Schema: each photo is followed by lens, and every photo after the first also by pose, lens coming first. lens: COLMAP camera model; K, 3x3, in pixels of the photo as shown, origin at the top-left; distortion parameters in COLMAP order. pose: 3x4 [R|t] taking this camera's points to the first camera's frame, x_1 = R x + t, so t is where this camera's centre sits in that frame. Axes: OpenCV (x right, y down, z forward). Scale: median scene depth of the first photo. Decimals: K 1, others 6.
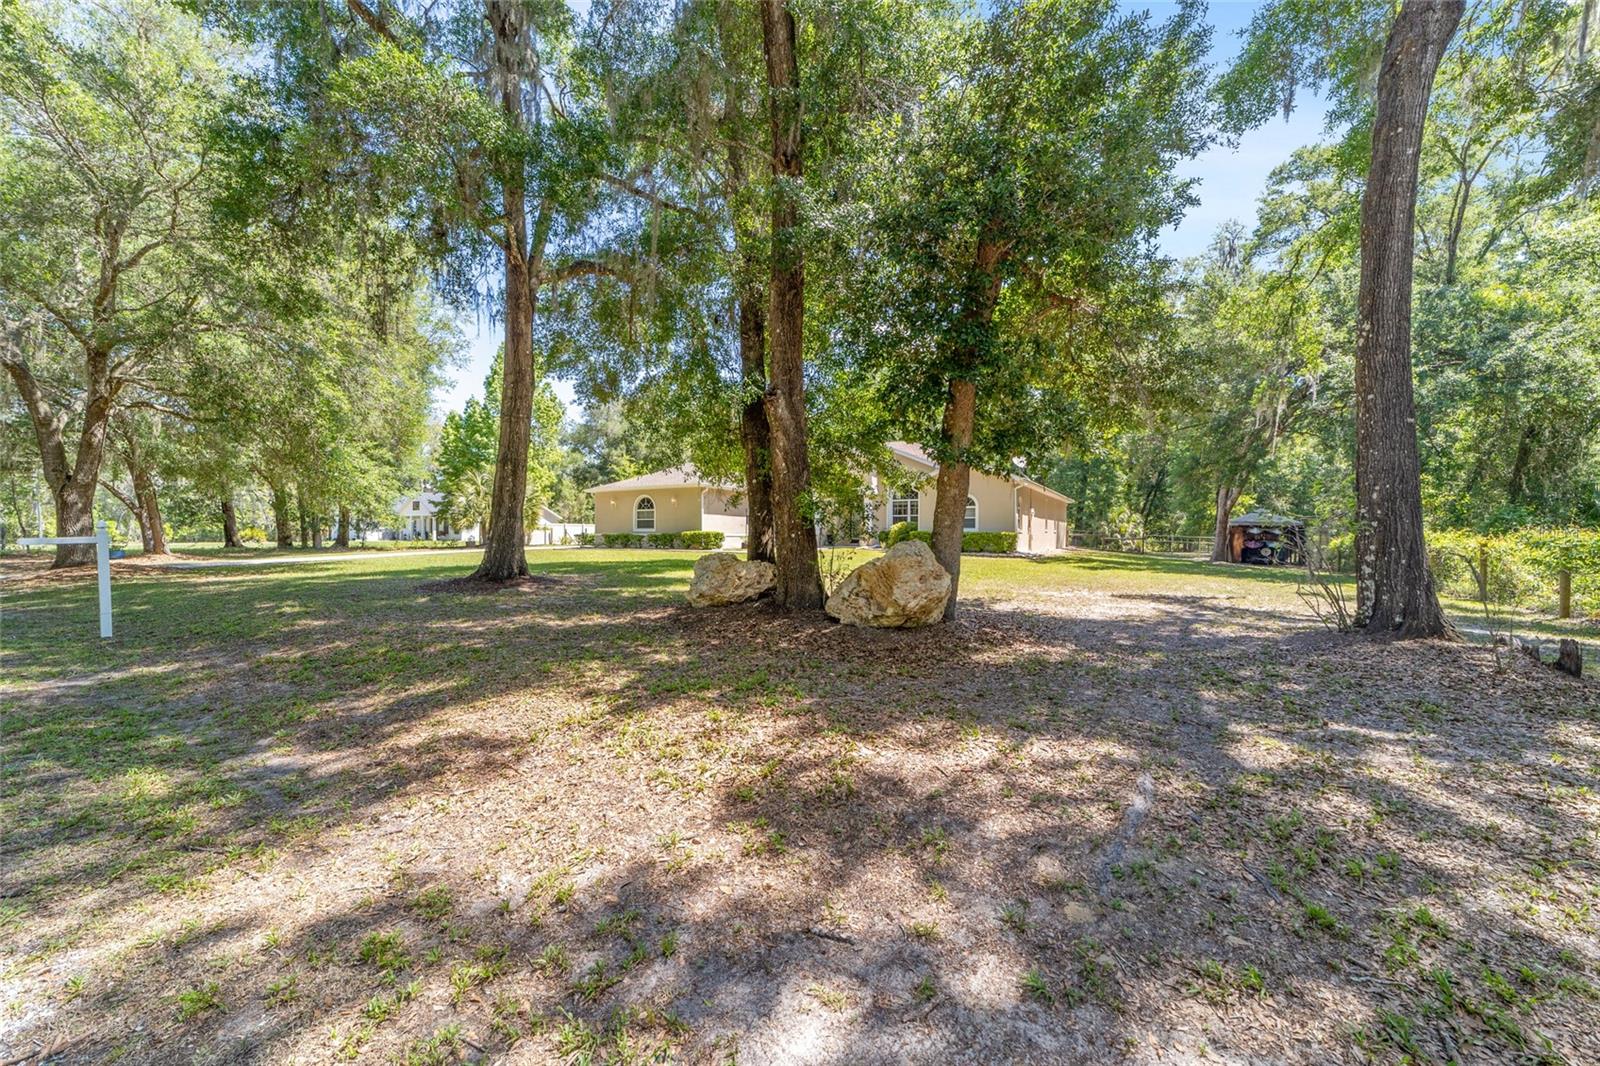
lens RADIAL K [[611.2, 0, 796.0], [0, 611.2, 534.6], [0, 0, 1]] dist [-0.010356, 0.006294]
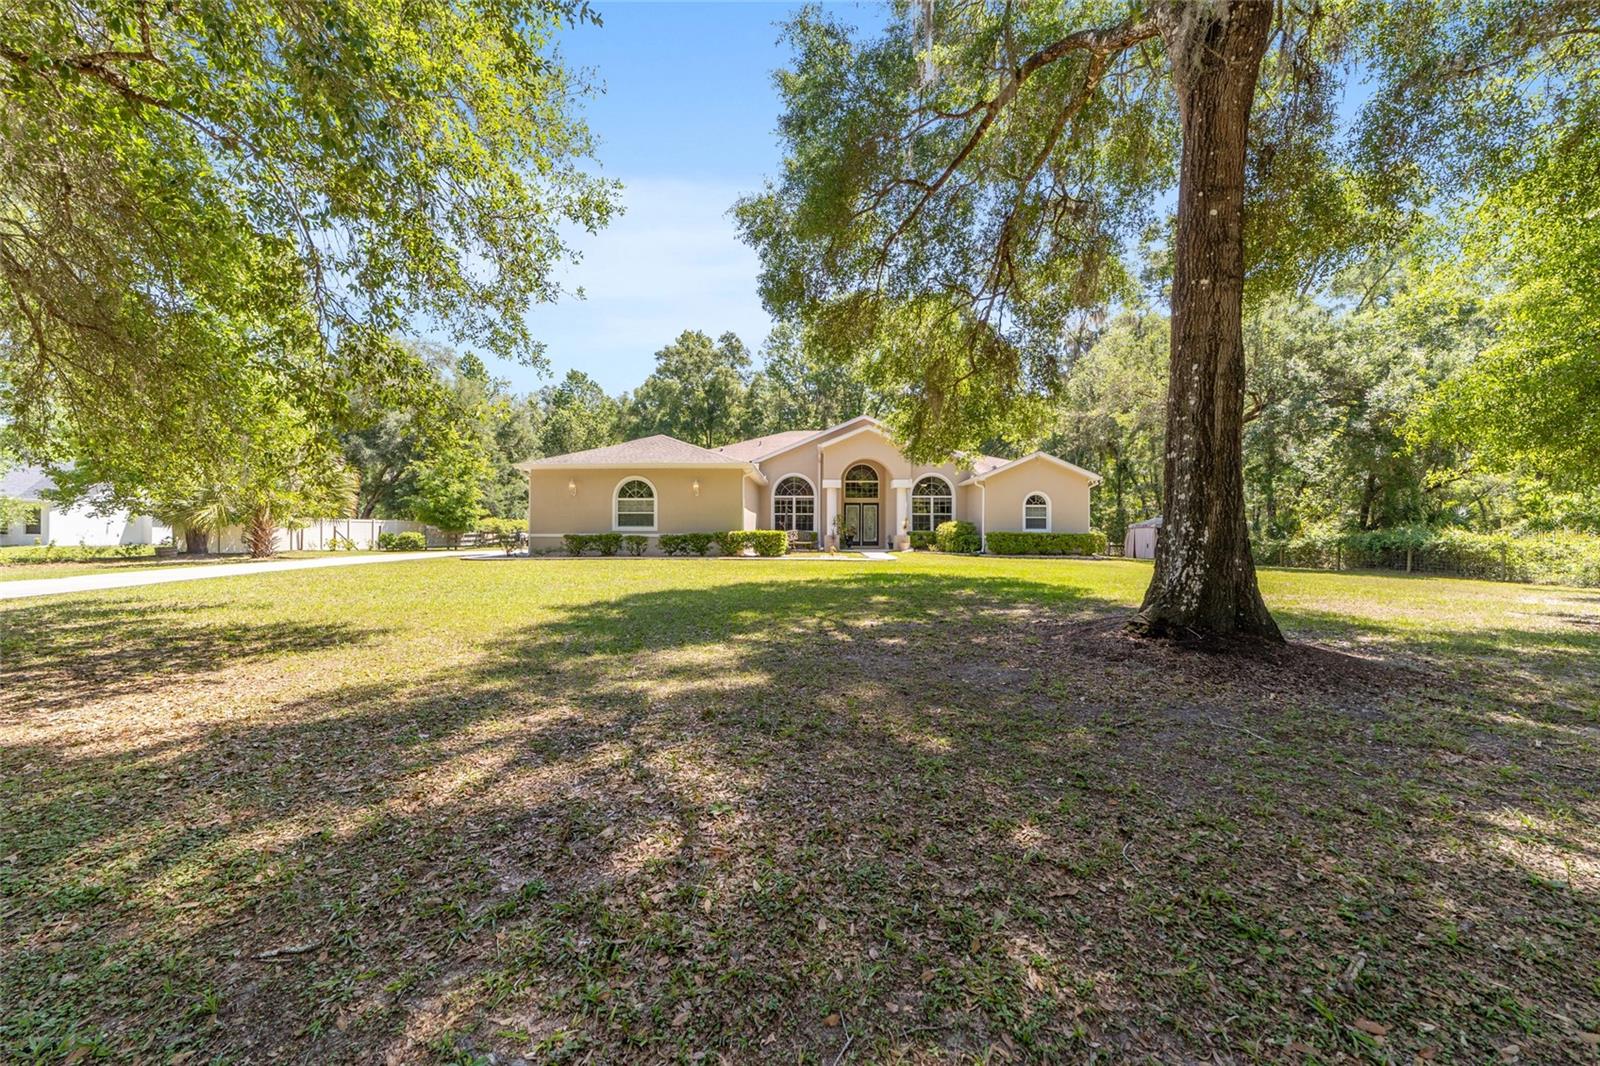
lens RADIAL K [[611.2, 0, 796.8], [0, 611.2, 535.9], [0, 0, 1]] dist [-0.010356, 0.006294]
pose [[0.872056, 0.000861, 0.489405, -0.366652], [-0.000928, 1.000000, -0.000107, 0.000326], [-0.489405, -0.000361, 0.872056, 0.283864]]
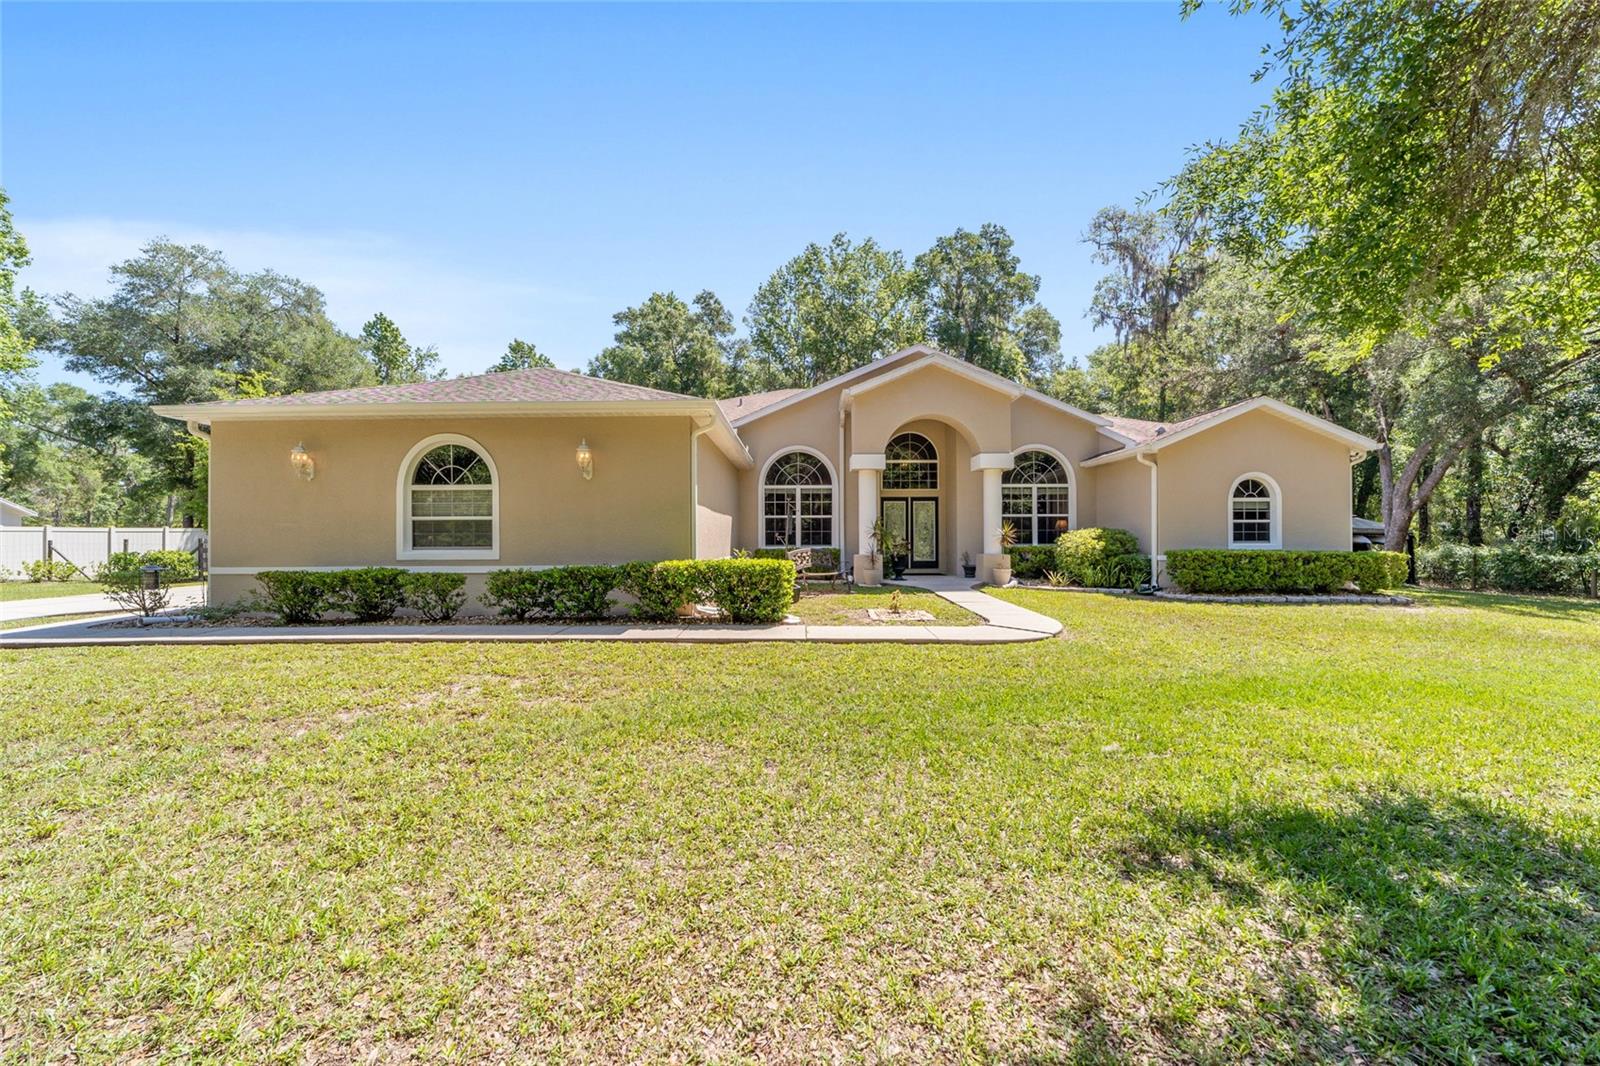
lens RADIAL K [[611.2, 0, 794.0], [0, 611.2, 534.7], [0, 0, 1]] dist [-0.010356, 0.006294]
pose [[0.865370, -0.003889, 0.501119, -0.218427], [0.005195, 0.999986, -0.001211, -0.013828], [-0.501107, 0.003651, 0.865378, 0.574222]]
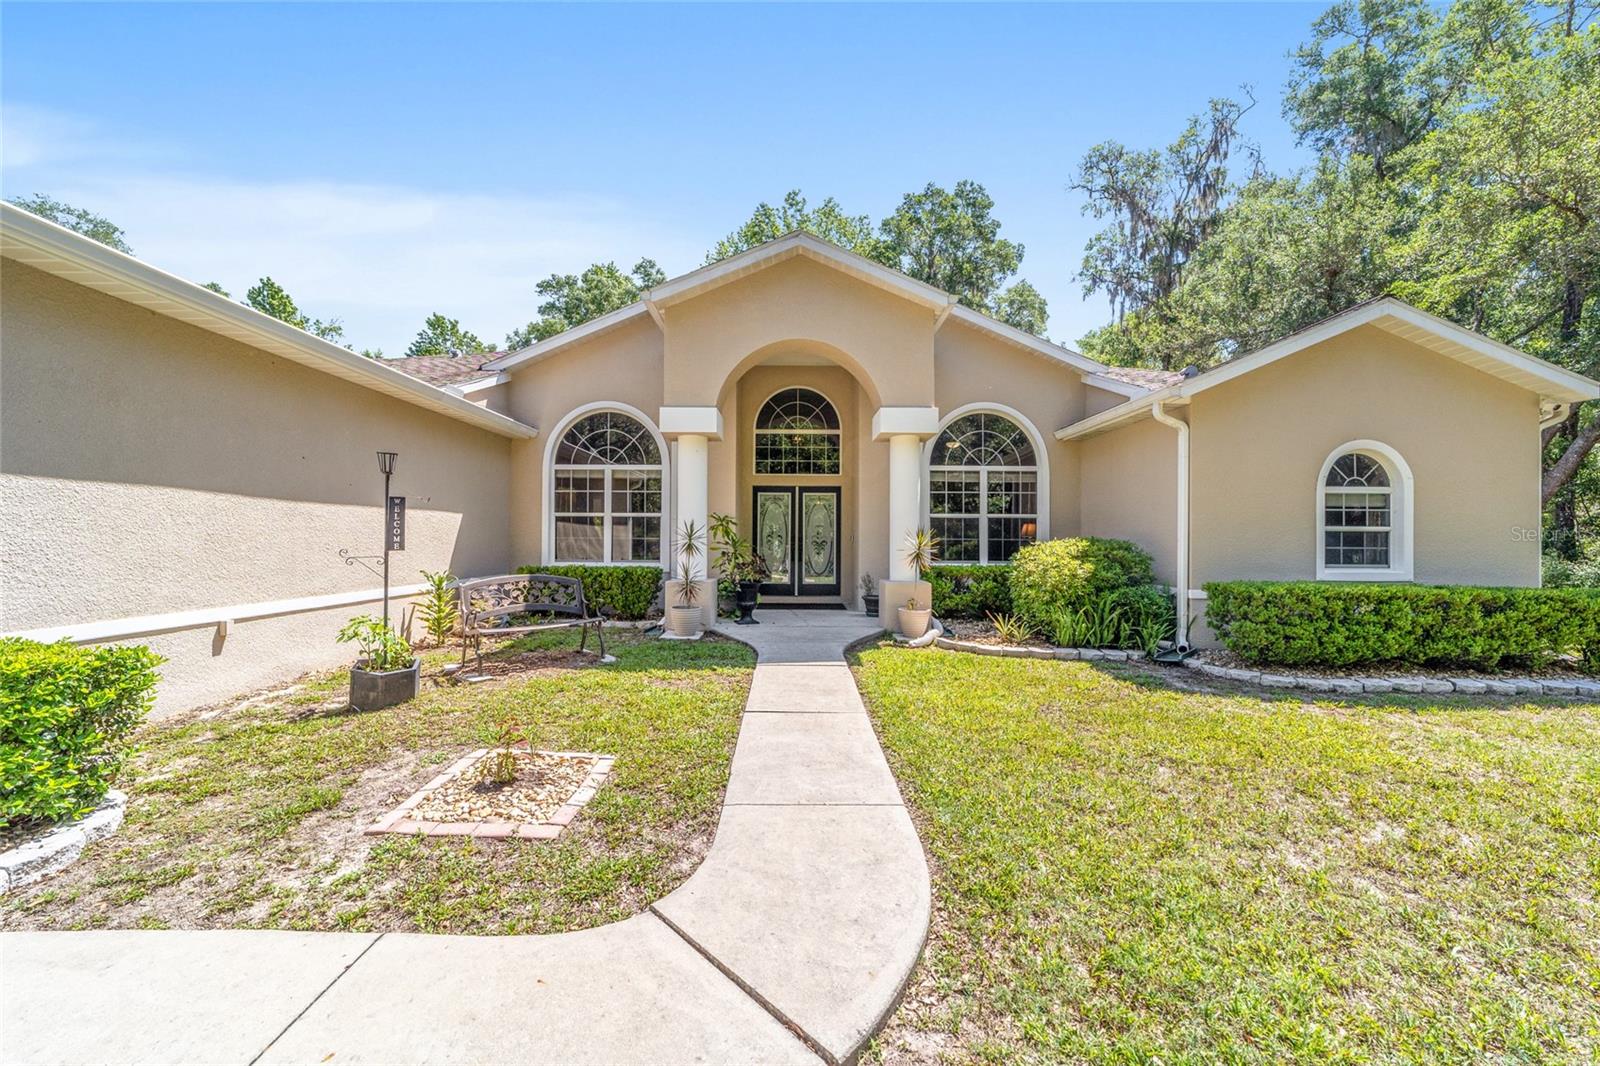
lens RADIAL K [[611.2, 0, 793.1], [0, 611.2, 534.9], [0, 0, 1]] dist [-0.010356, 0.006294]
pose [[0.859481, 0.004096, 0.511151, -0.059366], [-0.003539, 0.999992, -0.002062, -0.017961], [-0.511155, -0.000037, 0.859488, 0.676686]]
